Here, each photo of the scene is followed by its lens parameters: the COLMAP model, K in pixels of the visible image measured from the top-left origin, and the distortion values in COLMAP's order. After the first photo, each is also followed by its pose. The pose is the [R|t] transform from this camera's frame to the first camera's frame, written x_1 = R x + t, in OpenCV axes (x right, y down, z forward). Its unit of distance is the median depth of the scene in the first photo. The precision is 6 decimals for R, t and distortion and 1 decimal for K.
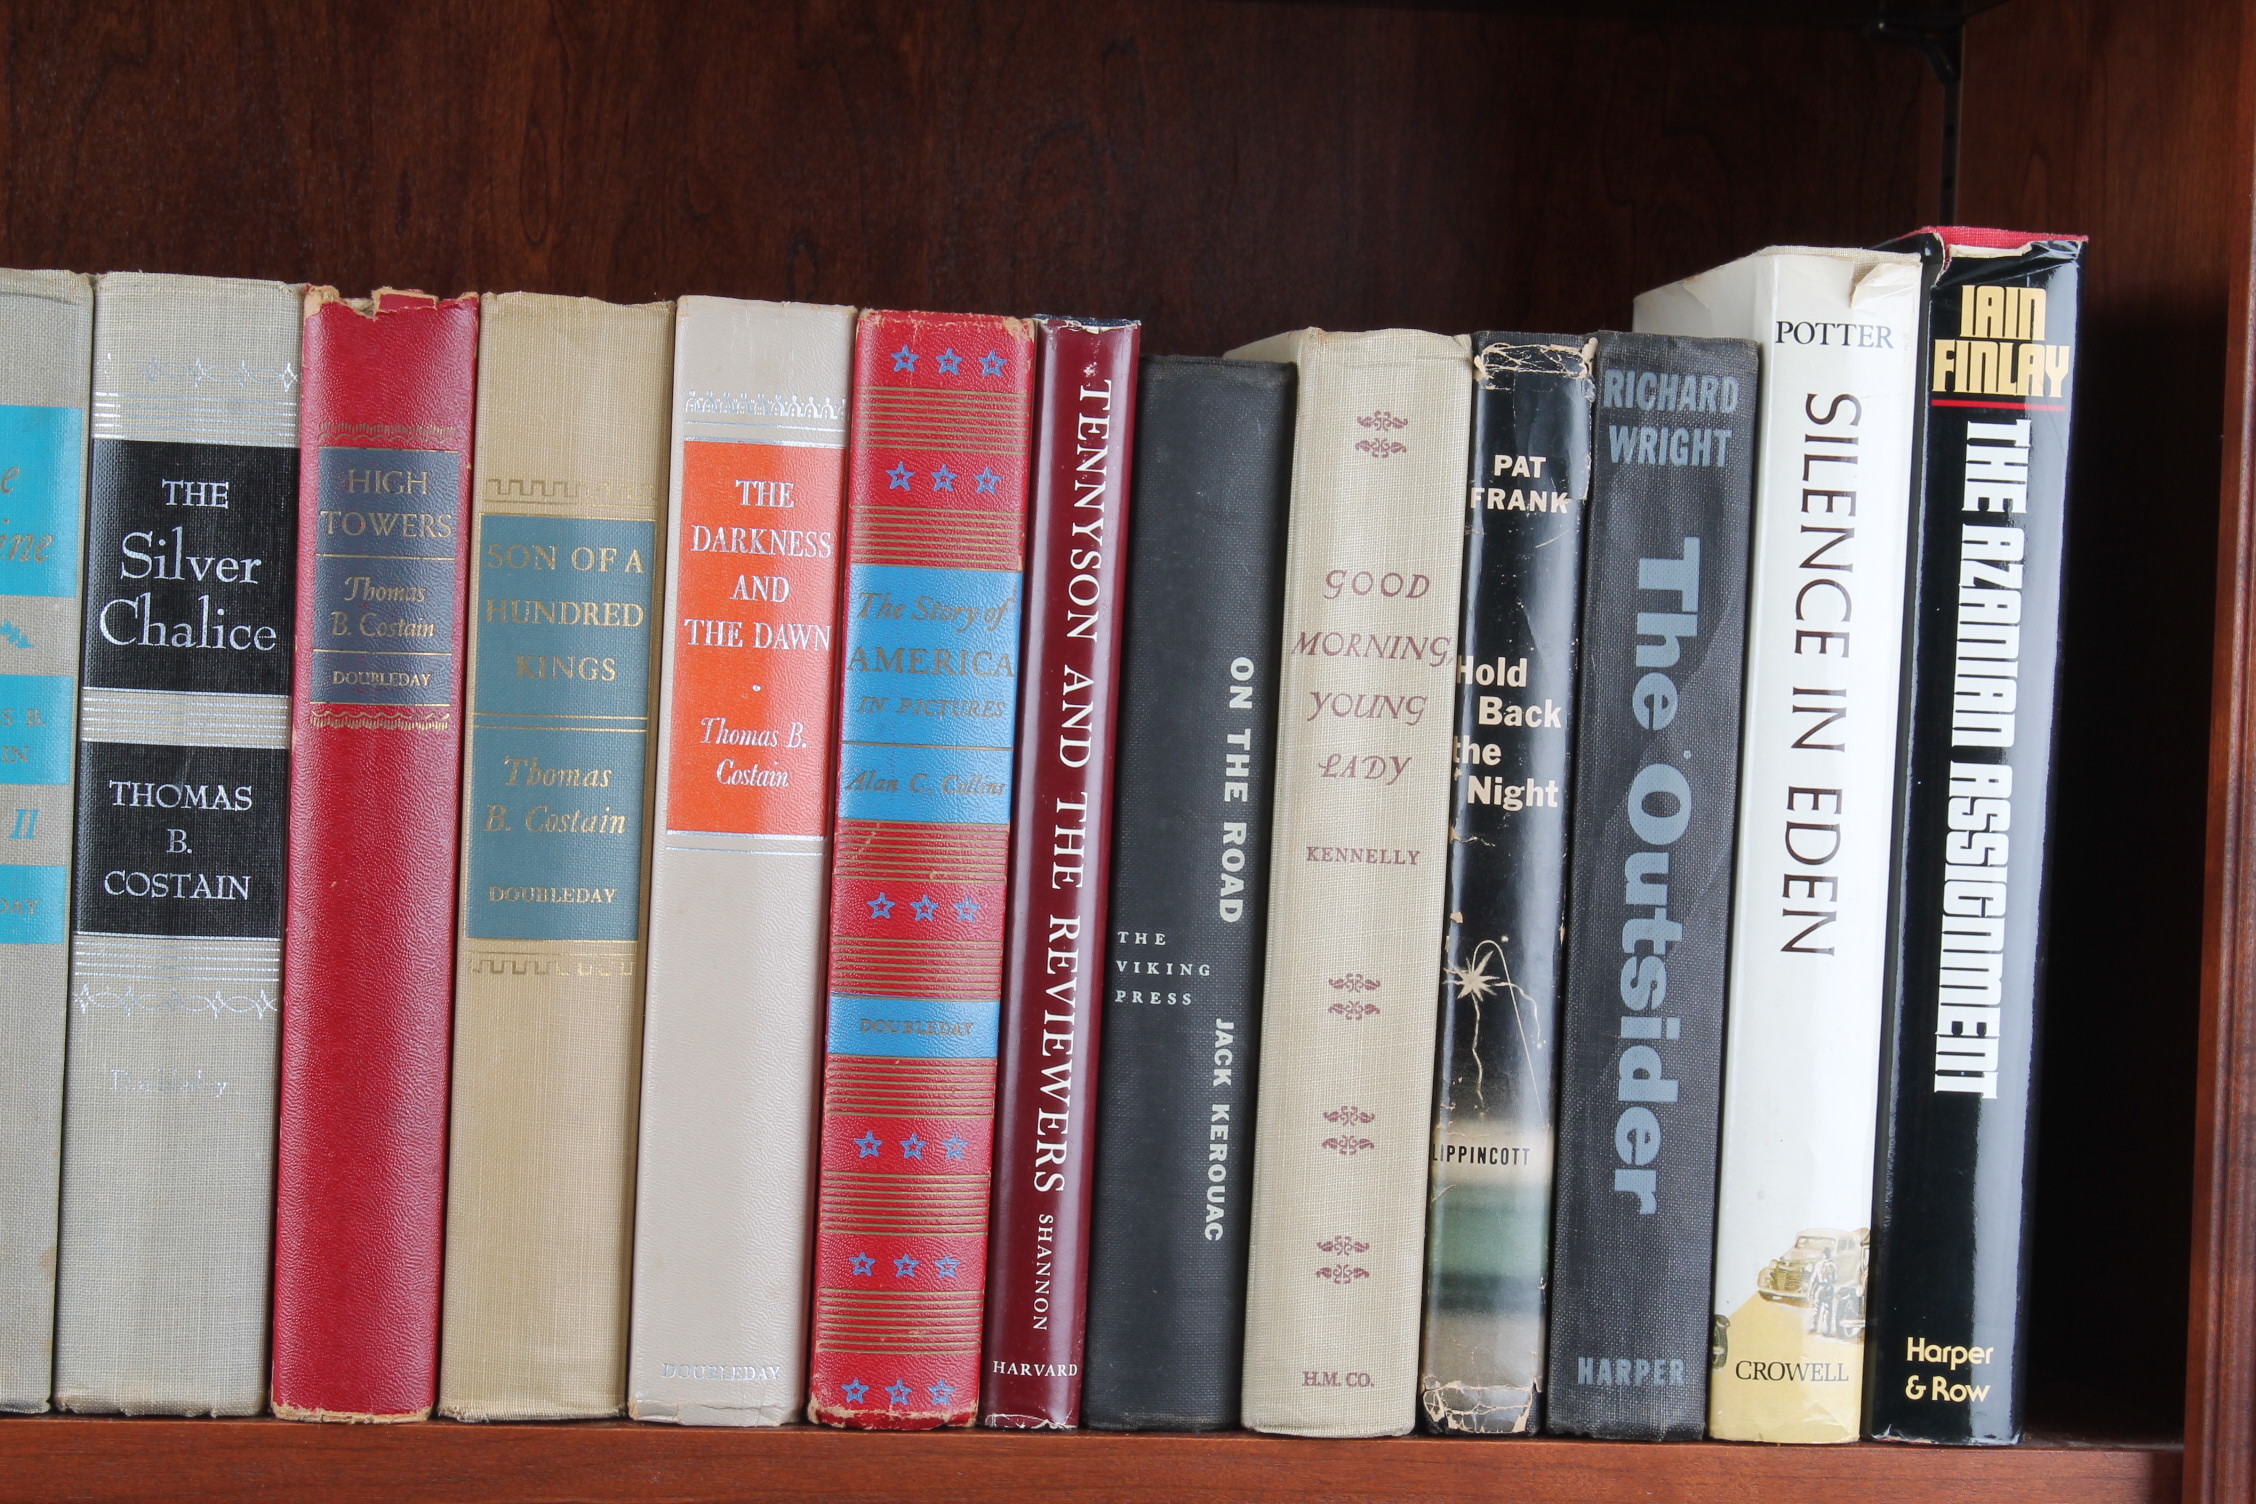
lens RADIAL K [[5431.8, 0, 1128.0], [0, 5431.8, 752.0], [0, 0, 1]] dist [0.033096, 0.952756]
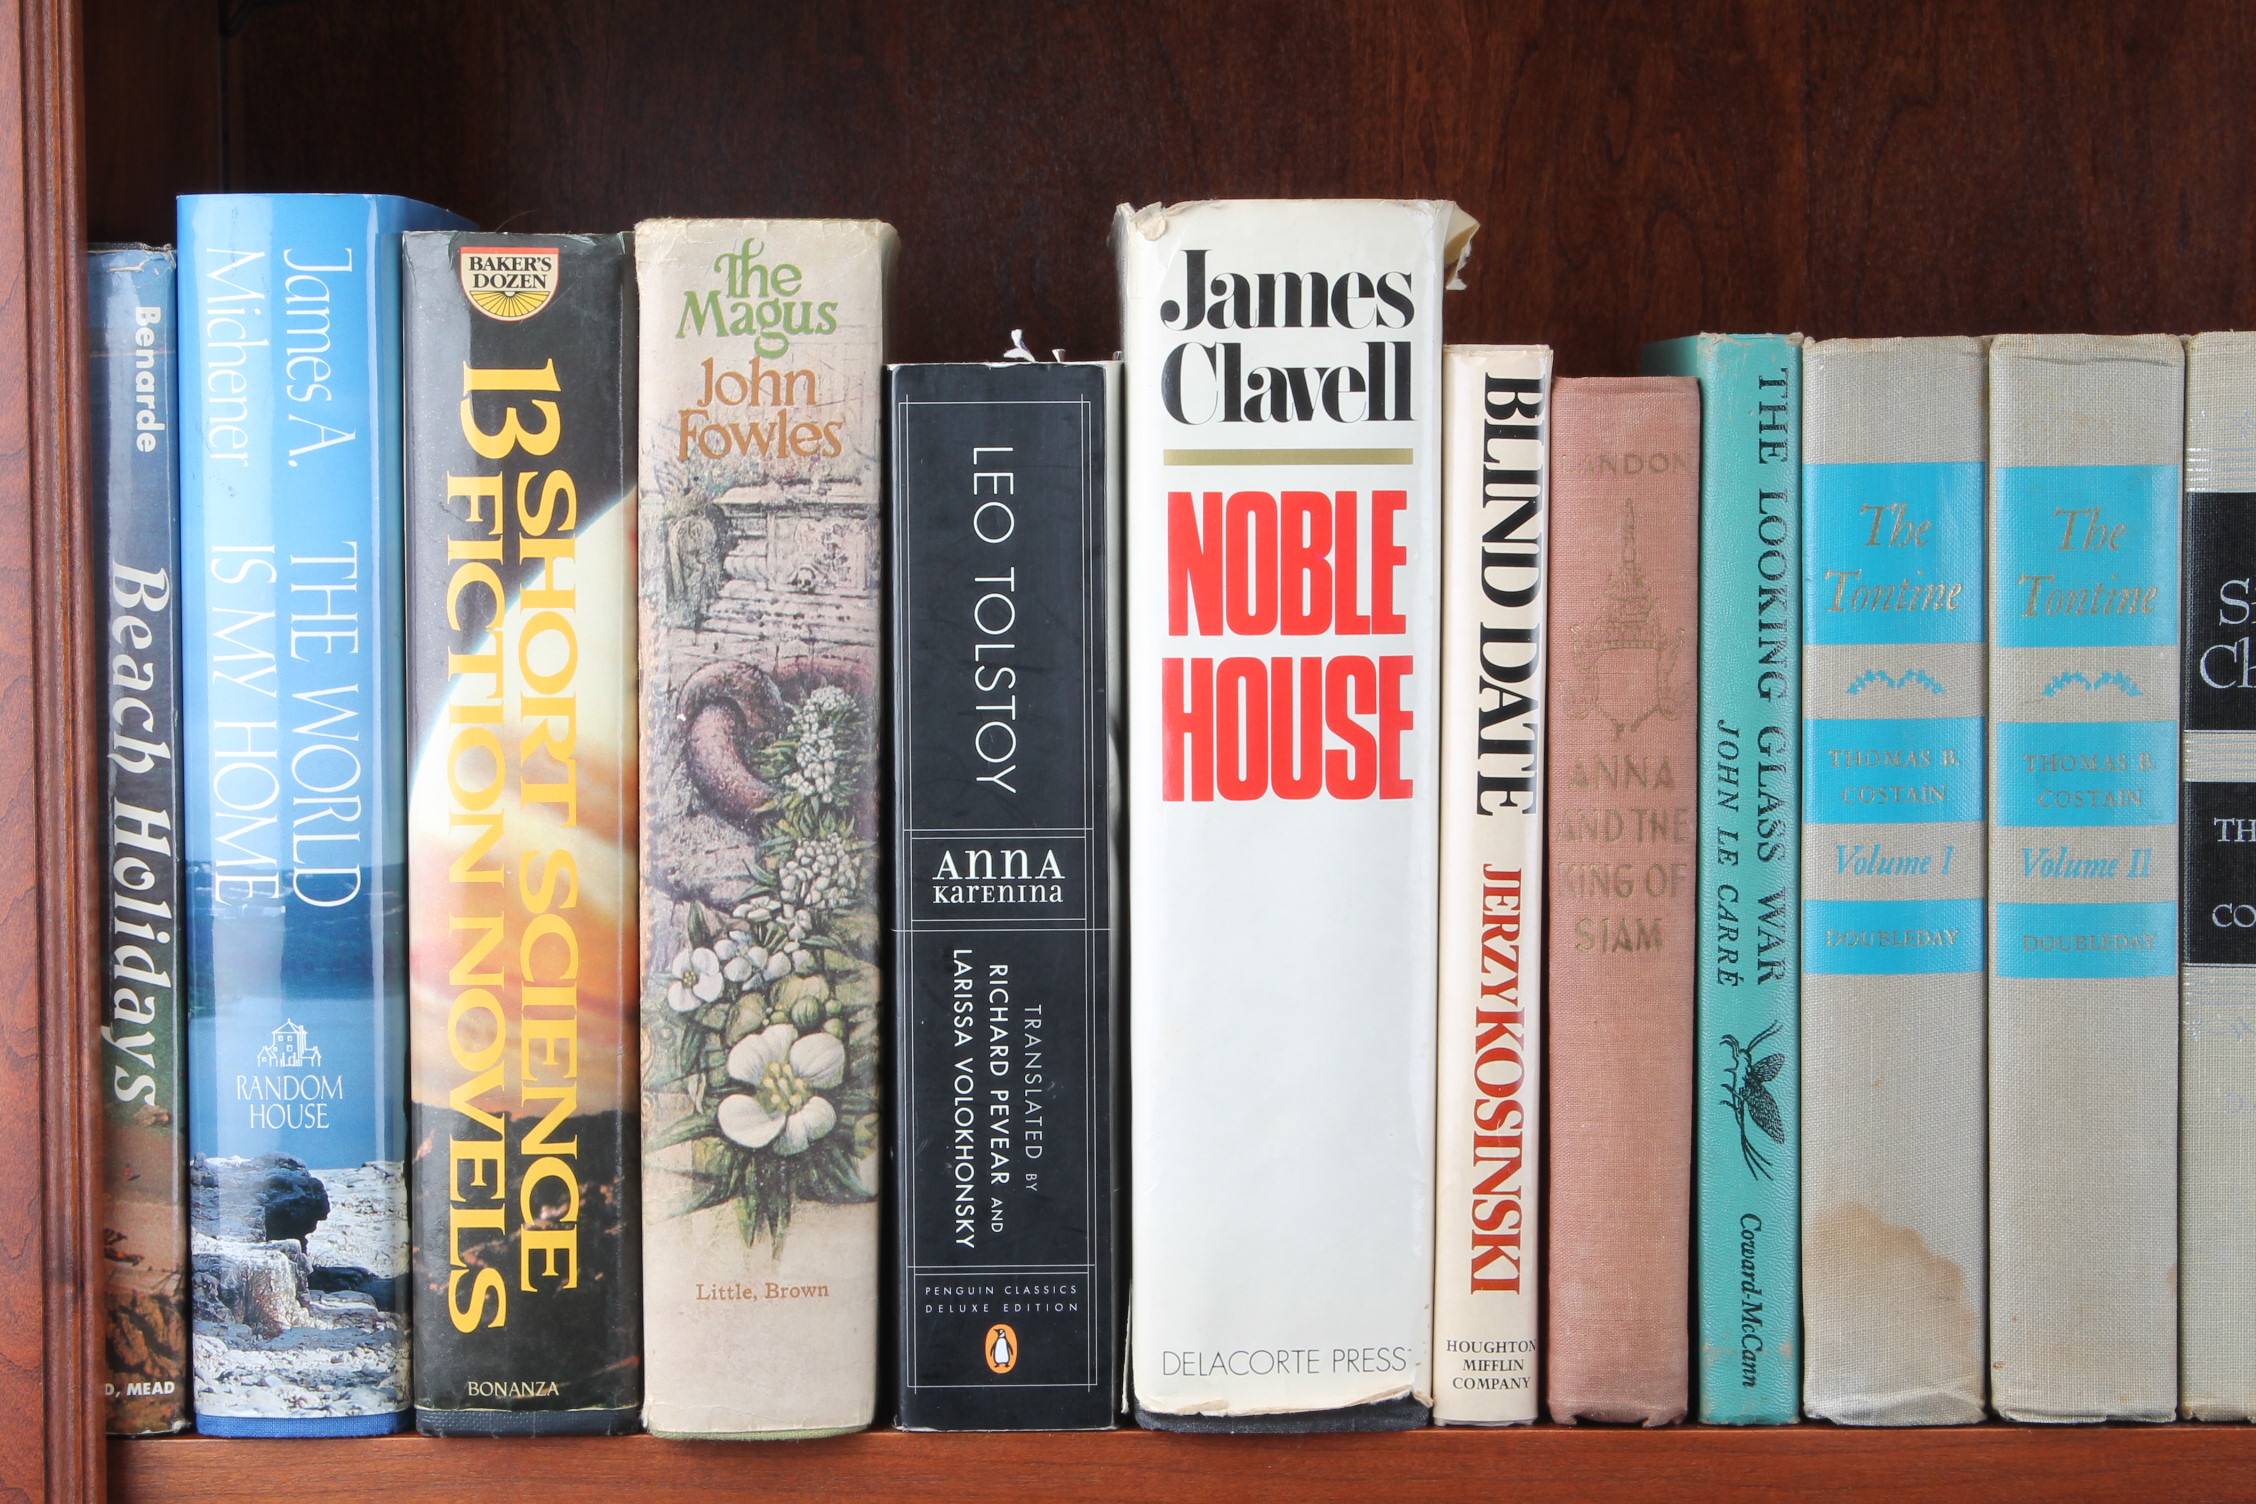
lens RADIAL K [[5431.8, 0, 1128.0], [0, 5431.8, 752.0], [0, 0, 1]] dist [0.033096, 0.952756]
pose [[0.990720, -0.040602, -0.129715, -0.202779], [0.043082, 0.998937, 0.016369, -0.026460], [0.128912, -0.021806, 0.991416, -0.050741]]
